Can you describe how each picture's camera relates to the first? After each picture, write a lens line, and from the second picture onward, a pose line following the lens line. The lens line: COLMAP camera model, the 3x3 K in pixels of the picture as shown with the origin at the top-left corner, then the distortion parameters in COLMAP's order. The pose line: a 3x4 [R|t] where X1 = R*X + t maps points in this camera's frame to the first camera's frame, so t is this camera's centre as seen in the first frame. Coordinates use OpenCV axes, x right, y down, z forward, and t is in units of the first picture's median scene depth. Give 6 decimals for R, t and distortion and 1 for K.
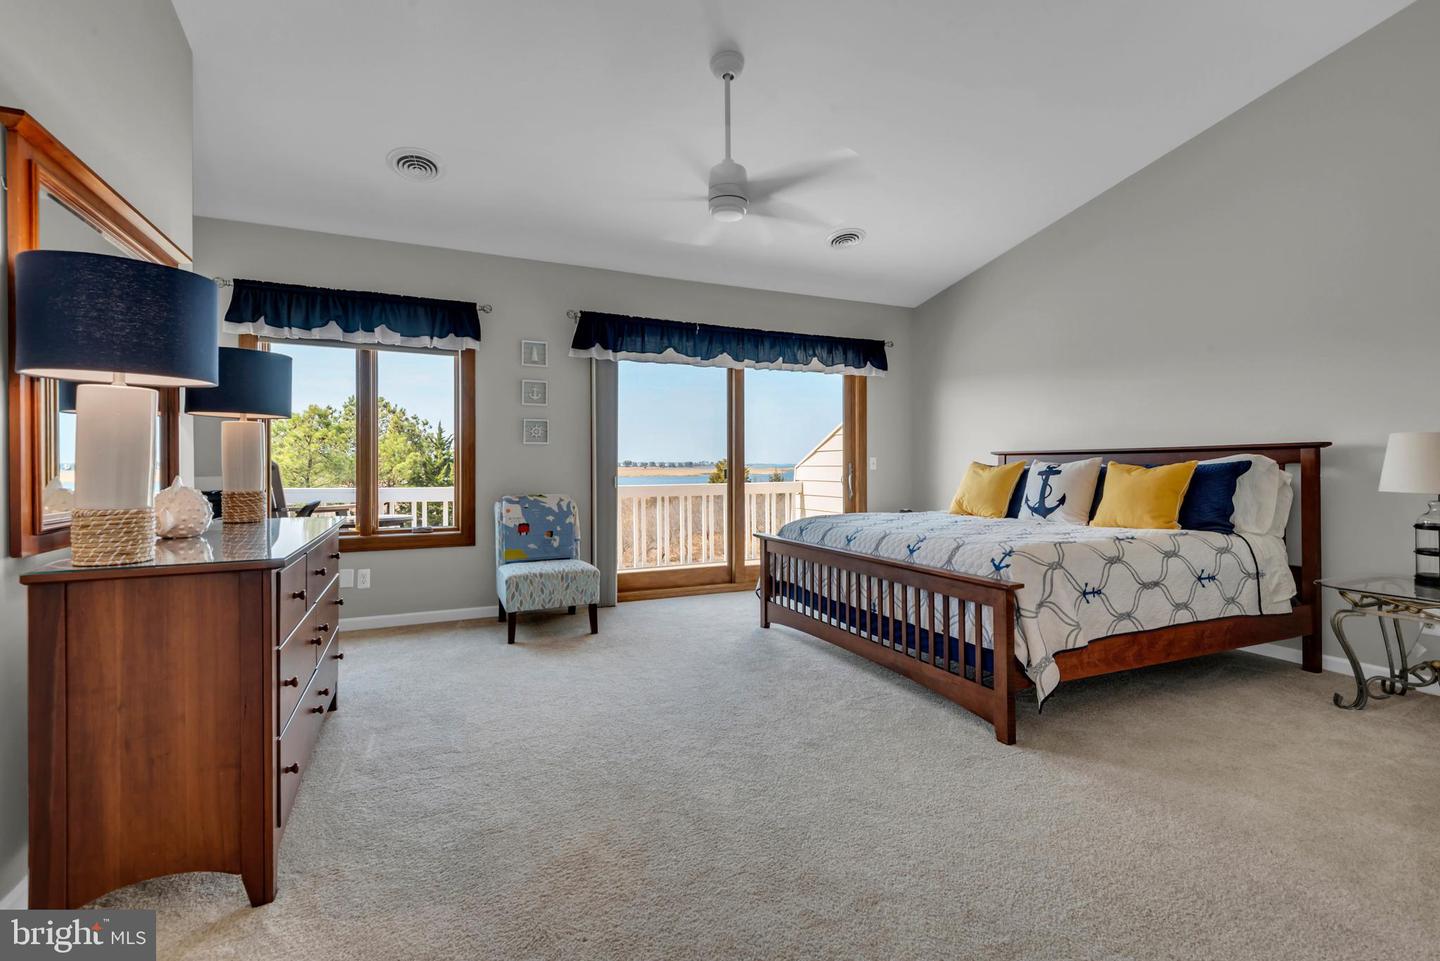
lens RADIAL K [[672.8, 0, 716.7], [0, 672.8, 478.0], [0, 0, 1]] dist [0.019651, -0.013165]
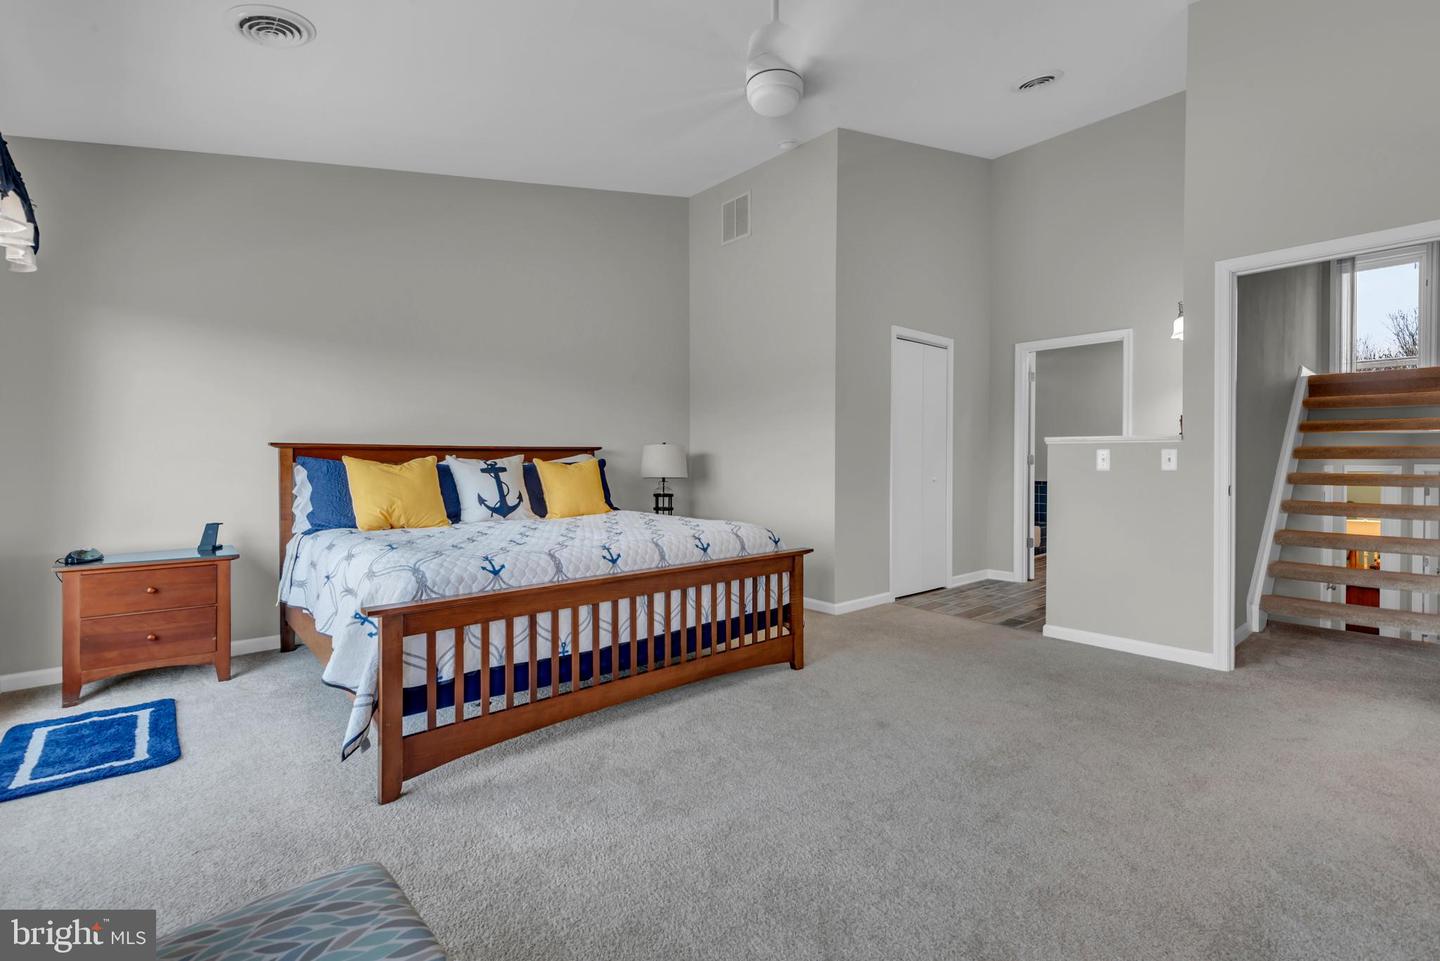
lens RADIAL K [[647.2, 0, 720.7], [0, 647.2, 468.4], [0, 0, 1]] dist [0.017014, -0.017285]
pose [[-0.280328, -0.008954, 0.959863, -0.569117], [0.017327, 0.999746, 0.014386, -0.021326], [-0.959748, 0.020664, -0.280101, 1.128519]]
